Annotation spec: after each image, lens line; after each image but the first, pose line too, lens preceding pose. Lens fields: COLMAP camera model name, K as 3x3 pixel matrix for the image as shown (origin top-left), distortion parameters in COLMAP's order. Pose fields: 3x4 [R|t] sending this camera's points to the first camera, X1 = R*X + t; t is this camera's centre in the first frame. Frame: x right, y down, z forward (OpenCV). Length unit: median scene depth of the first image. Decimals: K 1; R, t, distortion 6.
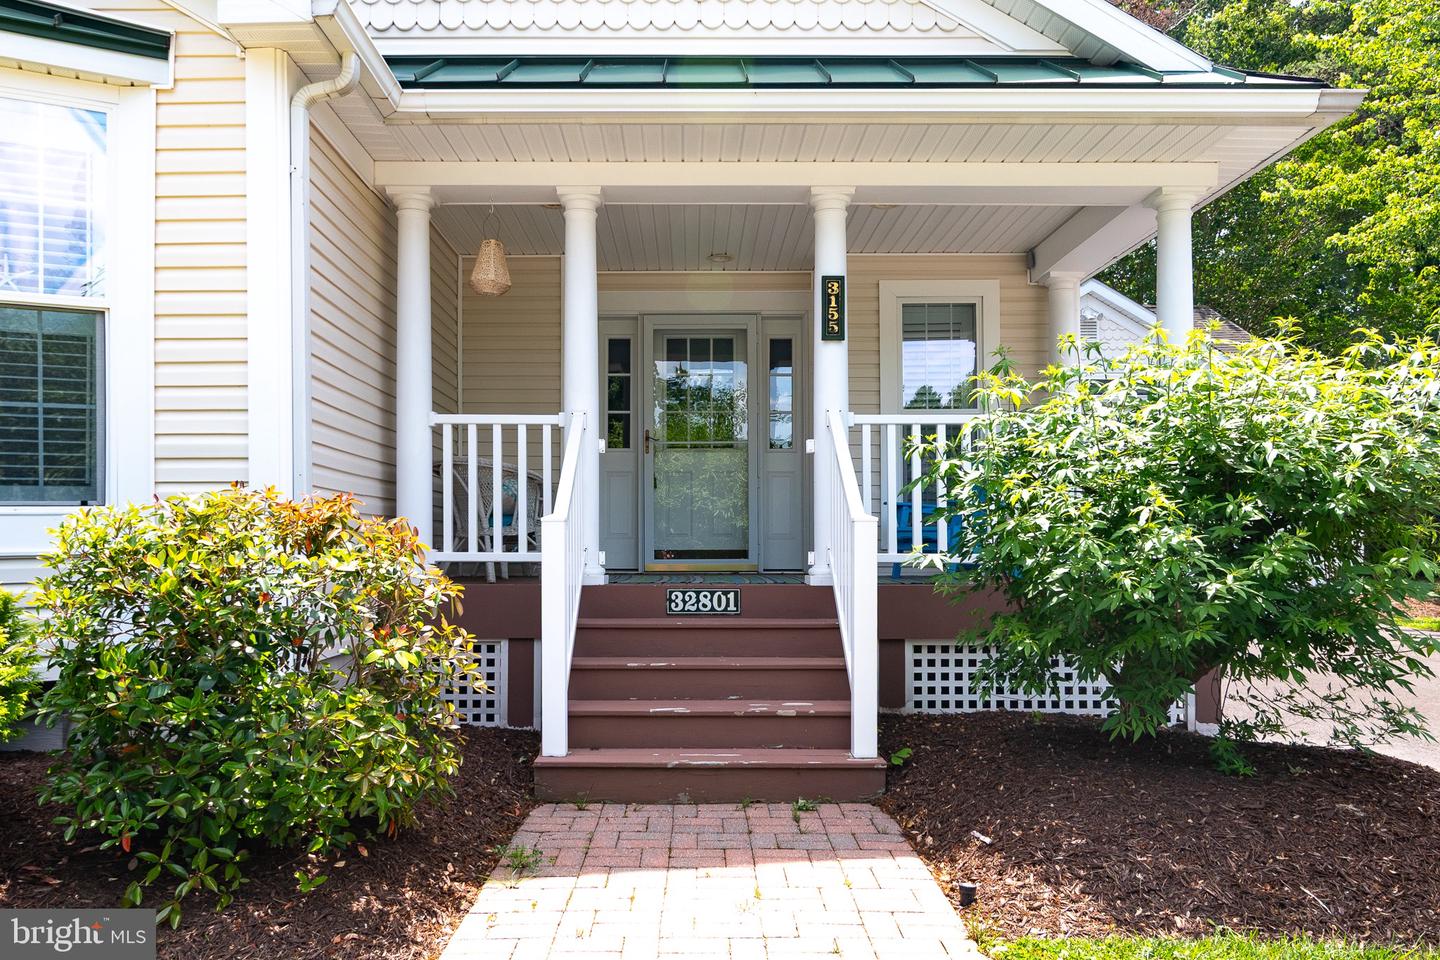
lens RADIAL K [[1062.8, 0, 718.8], [0, 1062.8, 485.6], [0, 0, 1]] dist [0.007080, 0.000012]
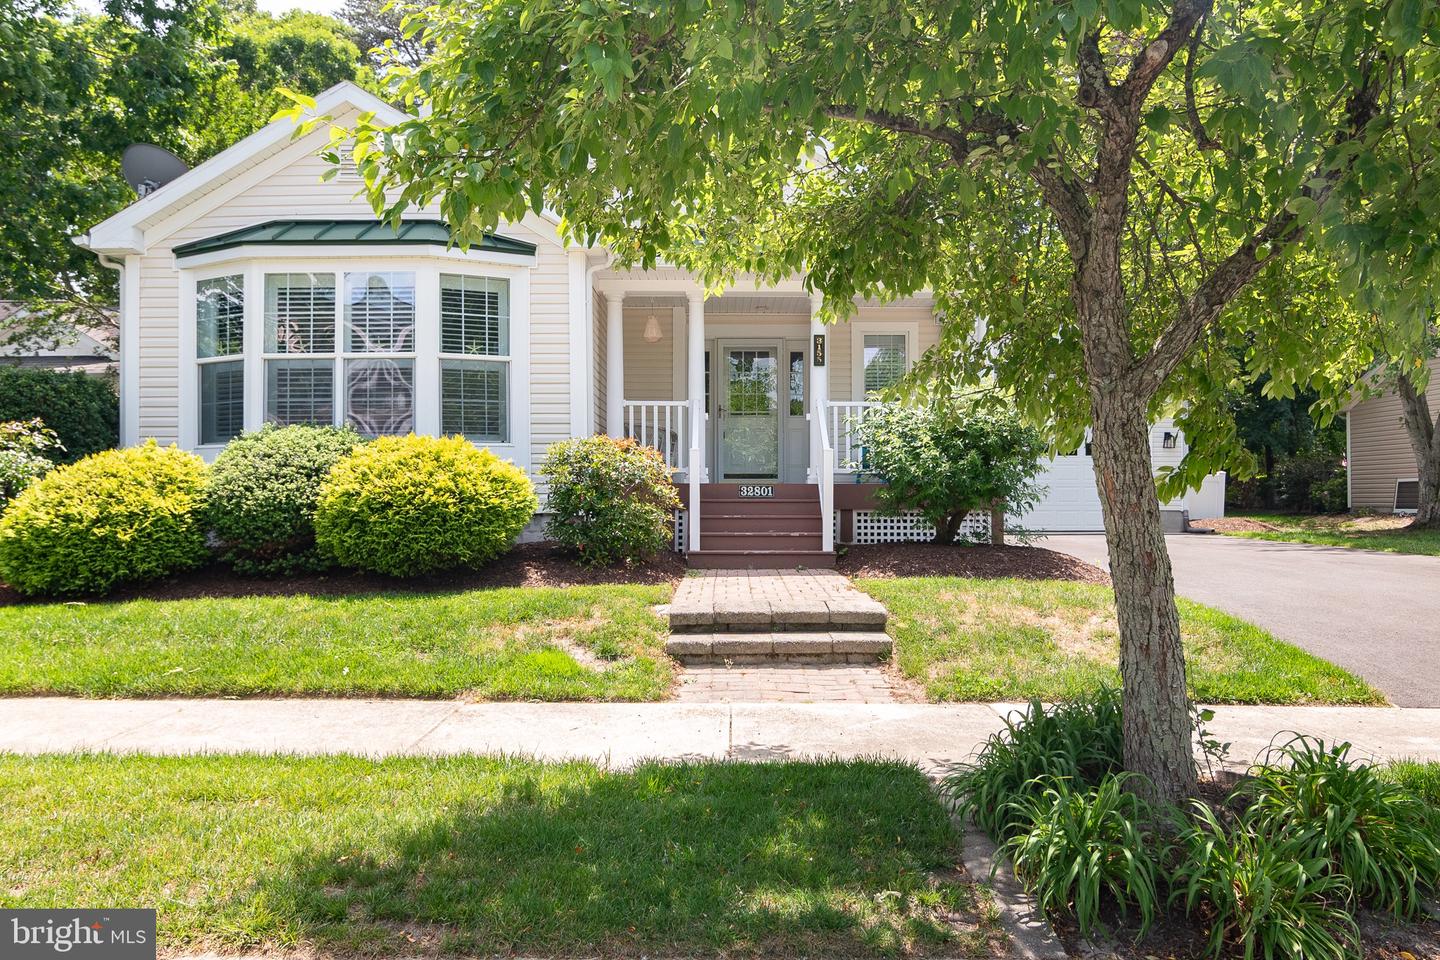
lens RADIAL K [[1062.8, 0, 721.4], [0, 1062.8, 471.5], [0, 0, 1]] dist [0.007080, 0.000012]
pose [[0.999690, 0.002721, -0.024750, -0.031481], [-0.001978, 0.999548, 0.029998, 0.007661], [0.024821, -0.029940, 0.999243, -1.085621]]
